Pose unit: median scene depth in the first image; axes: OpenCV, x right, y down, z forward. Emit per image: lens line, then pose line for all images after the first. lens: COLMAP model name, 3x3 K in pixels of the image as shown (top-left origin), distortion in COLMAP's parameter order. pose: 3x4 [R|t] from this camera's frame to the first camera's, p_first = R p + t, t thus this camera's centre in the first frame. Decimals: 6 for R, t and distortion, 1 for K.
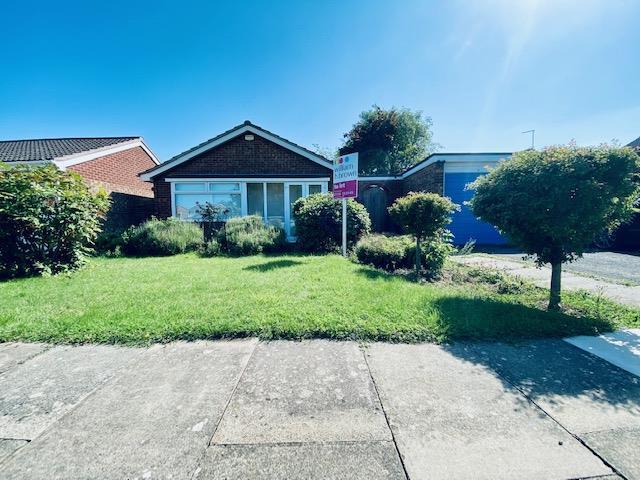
lens RADIAL K [[258.5, 0, 319.7], [0, 258.5, 239.6], [0, 0, 1]] dist [0.024383, -0.019702]
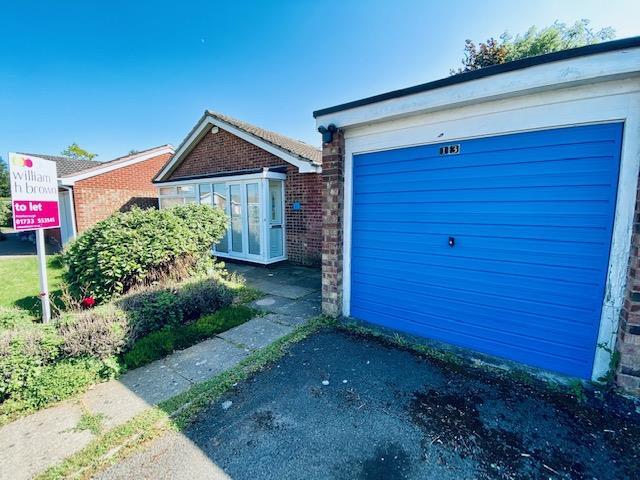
lens RADIAL K [[258.5, 0, 319.7], [0, 258.5, 239.6], [0, 0, 1]] dist [0.024383, -0.019702]
pose [[0.817346, 0.084450, -0.569924, 0.548223], [-0.048887, 0.995797, 0.077443, -0.118971], [0.574069, -0.035436, 0.818040, 0.495221]]
